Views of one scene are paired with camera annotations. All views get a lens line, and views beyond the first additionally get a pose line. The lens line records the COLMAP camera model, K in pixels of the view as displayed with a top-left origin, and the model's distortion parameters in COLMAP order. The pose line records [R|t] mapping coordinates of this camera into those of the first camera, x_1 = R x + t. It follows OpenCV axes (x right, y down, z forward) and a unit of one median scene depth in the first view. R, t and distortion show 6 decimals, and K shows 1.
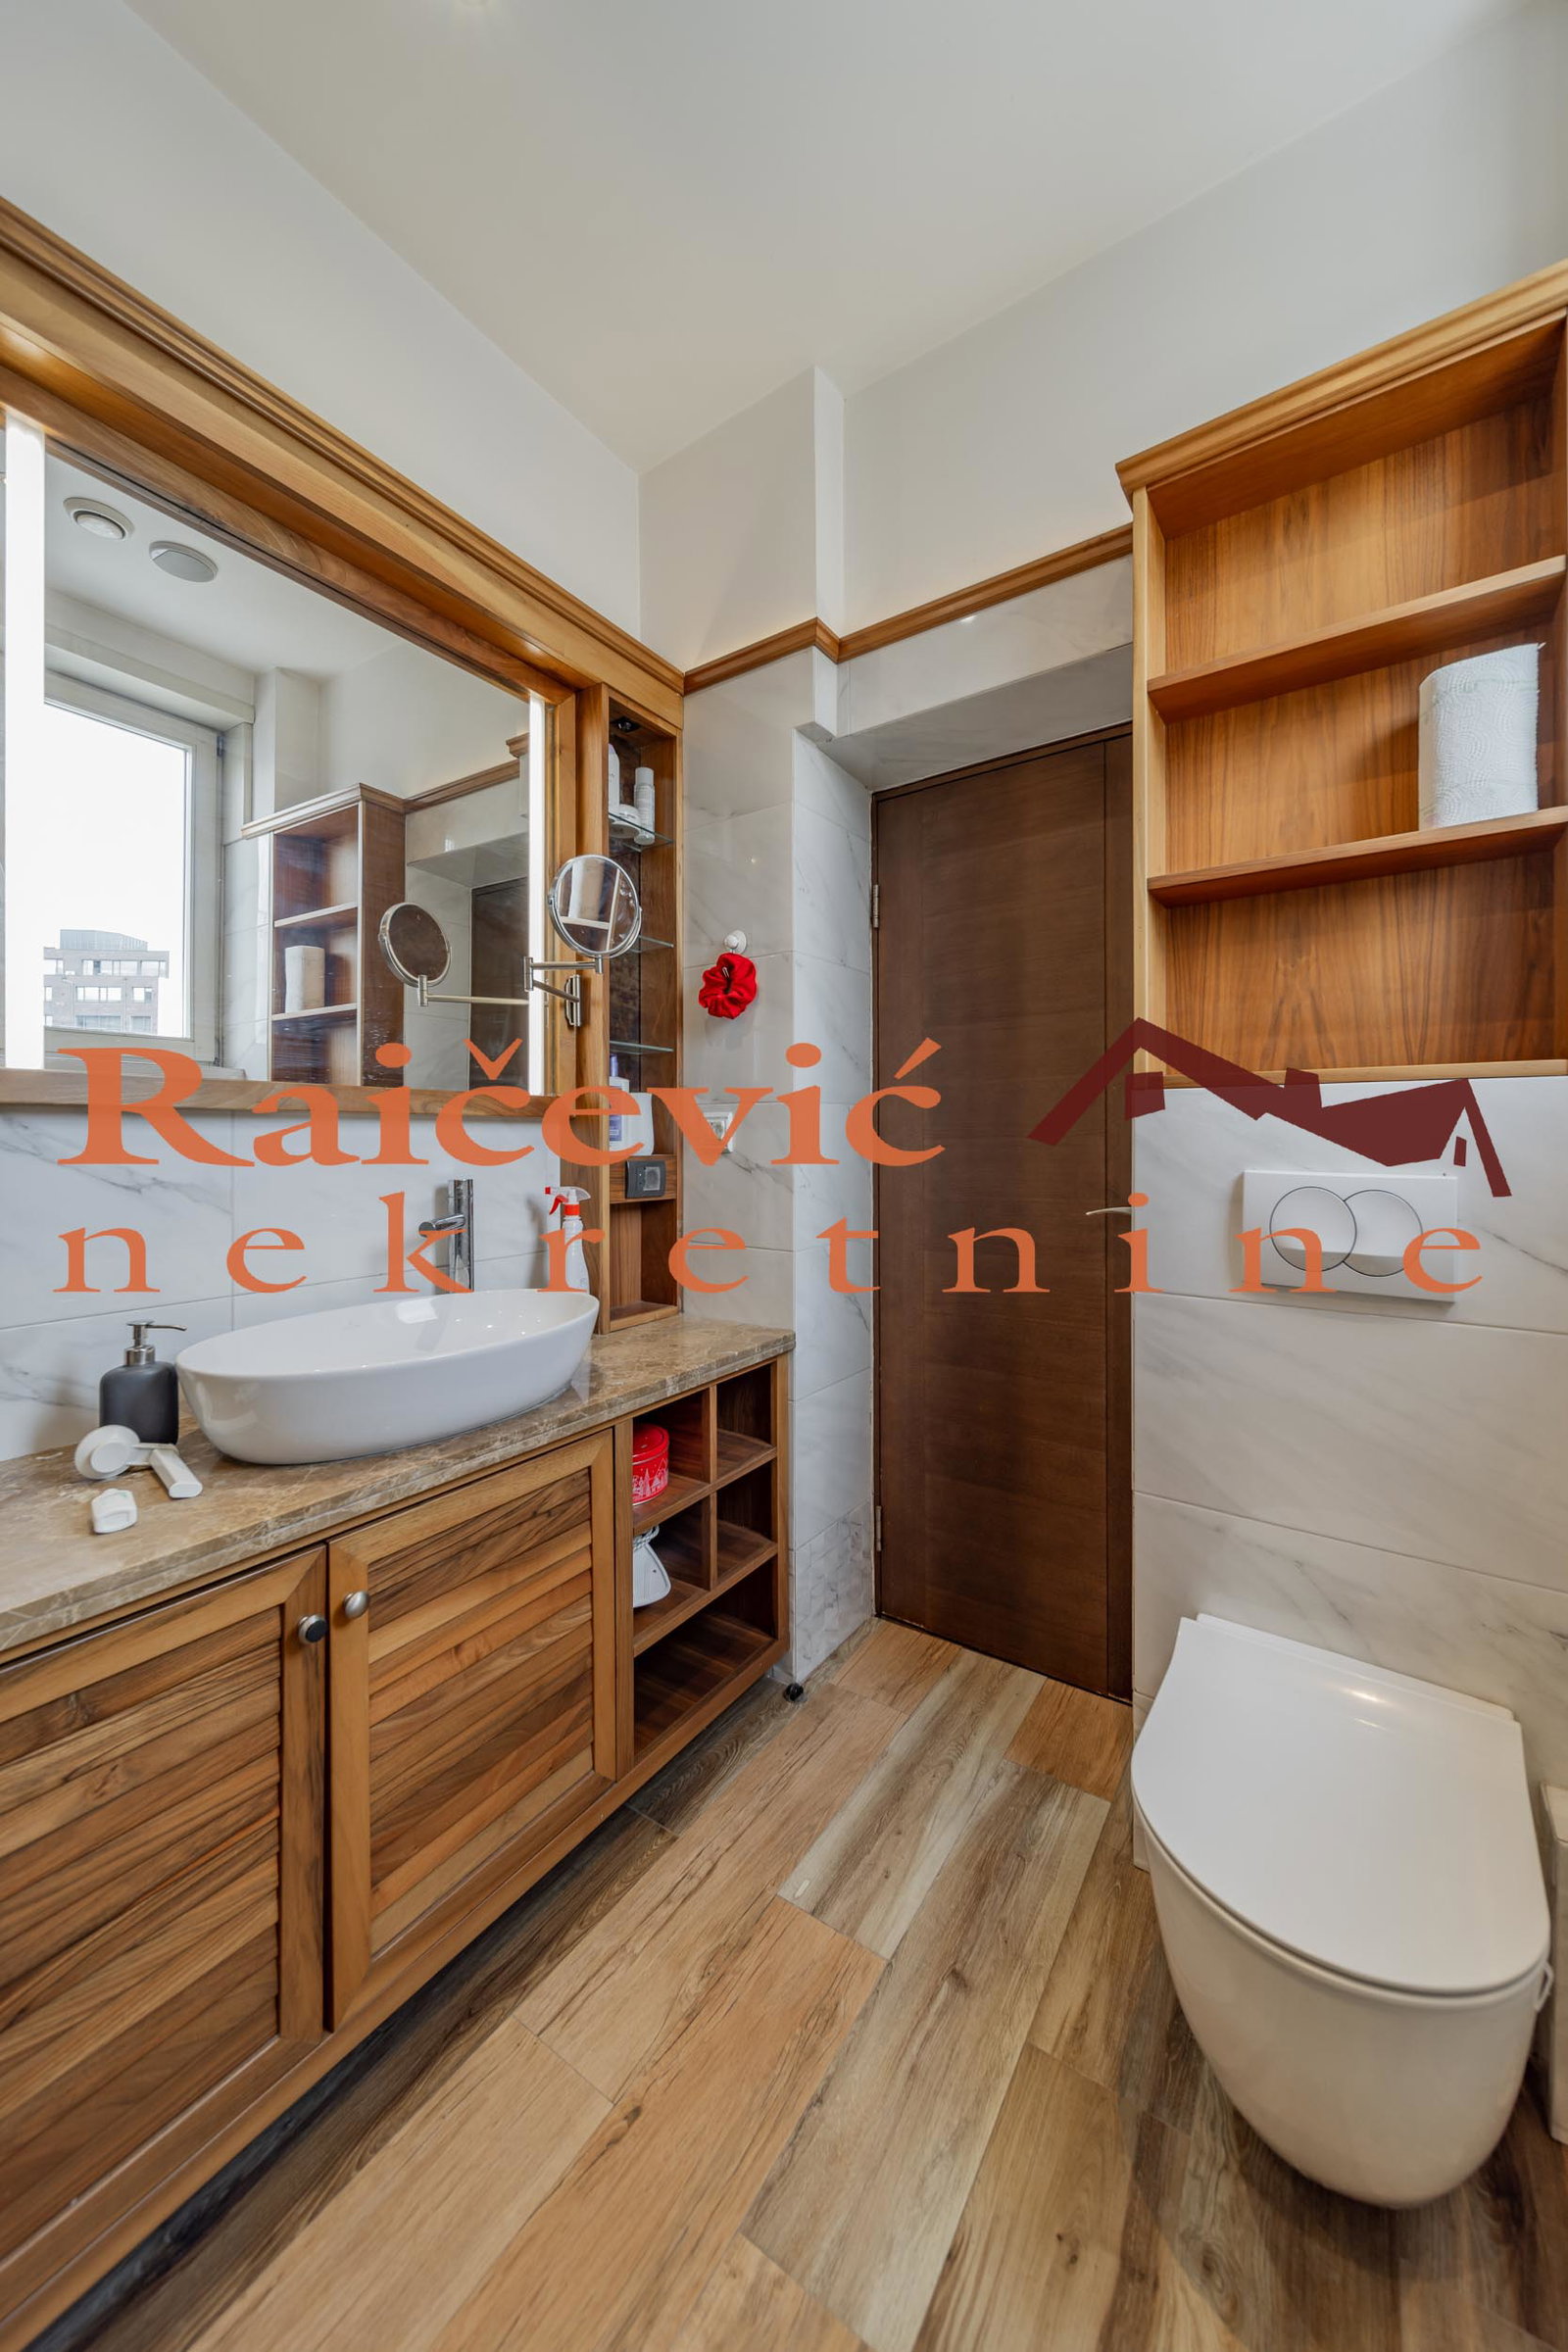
lens RADIAL K [[825.4, 0, 794.2], [0, 825.4, 1135.0], [0, 0, 1]] dist [0.005014, -0.000779]
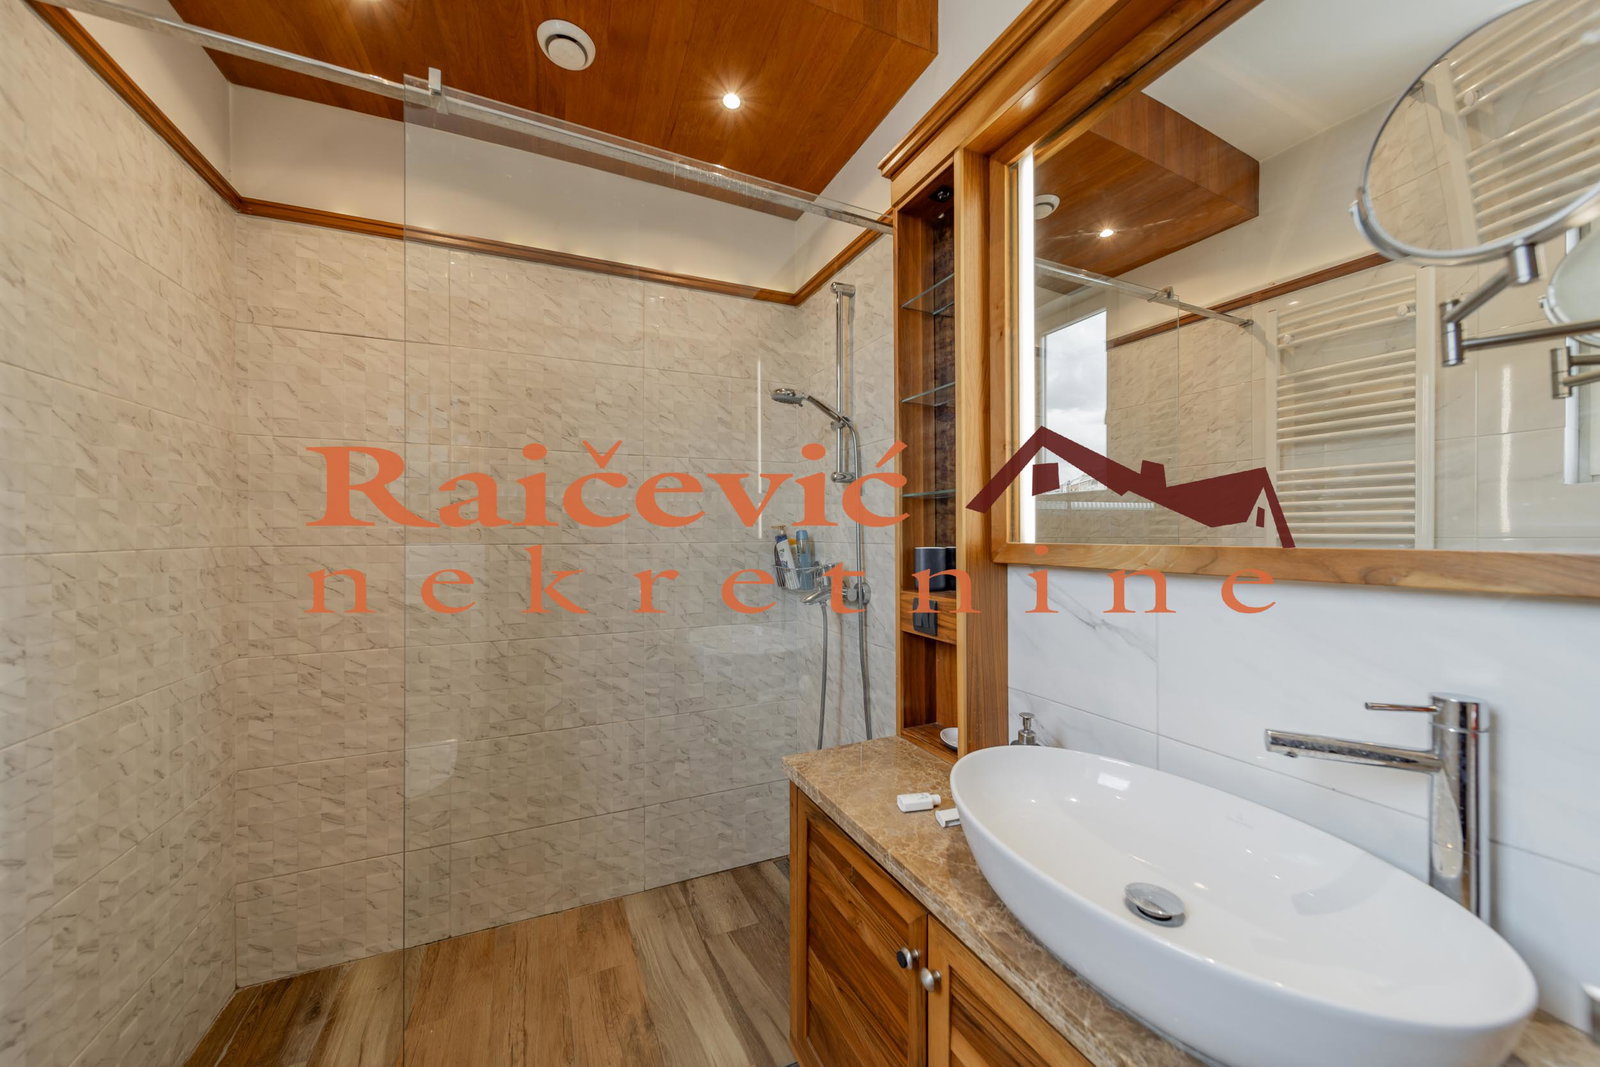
lens RADIAL K [[561.5, 0, 794.7], [0, 561.5, 533.6], [0, 0, 1]] dist [0.005014, -0.000779]
pose [[-0.508020, 0.000230, -0.861345, 0.320544], [0.005041, 0.999984, -0.002706, -0.109633], [0.861331, -0.005717, -0.508013, 1.314281]]
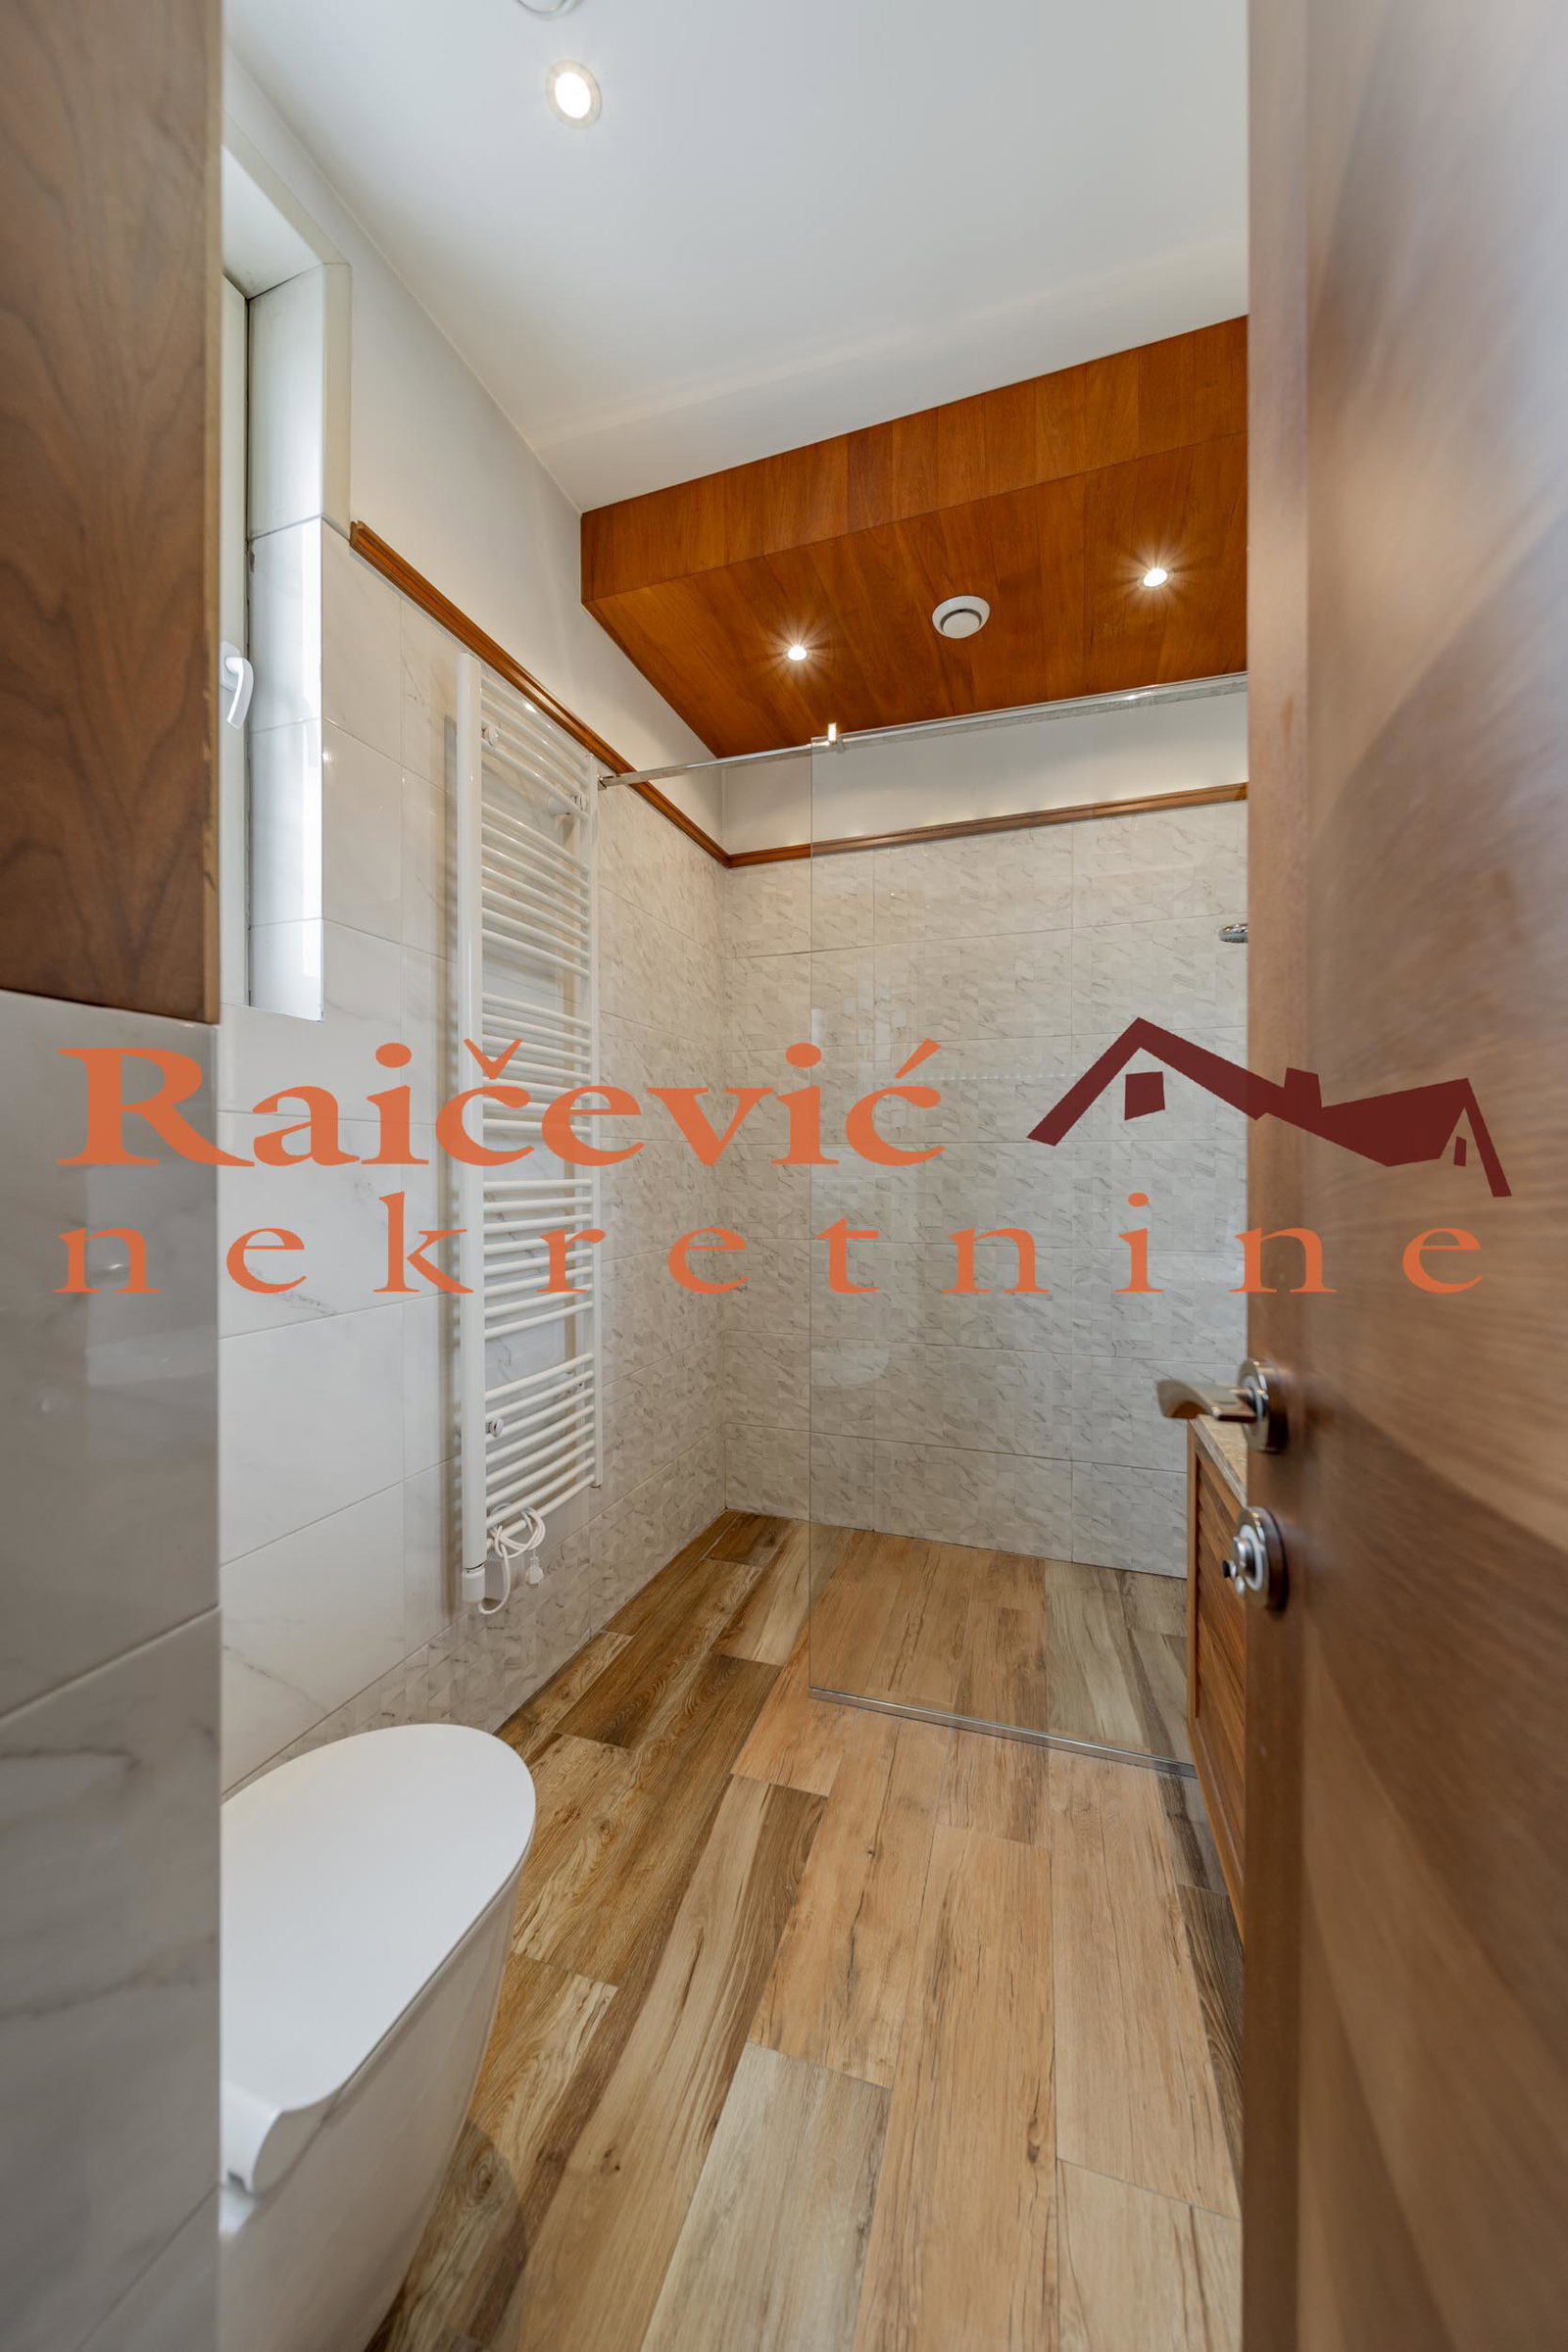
lens RADIAL K [[825.4, 0, 786.3], [0, 825.4, 1170.2], [0, 0, 1]] dist [0.005014, -0.000779]
pose [[-0.954299, 0.000287, -0.298855, 0.404520], [0.000101, 1.000000, 0.000640, 0.011713], [0.298855, 0.000581, -0.954298, 1.967956]]
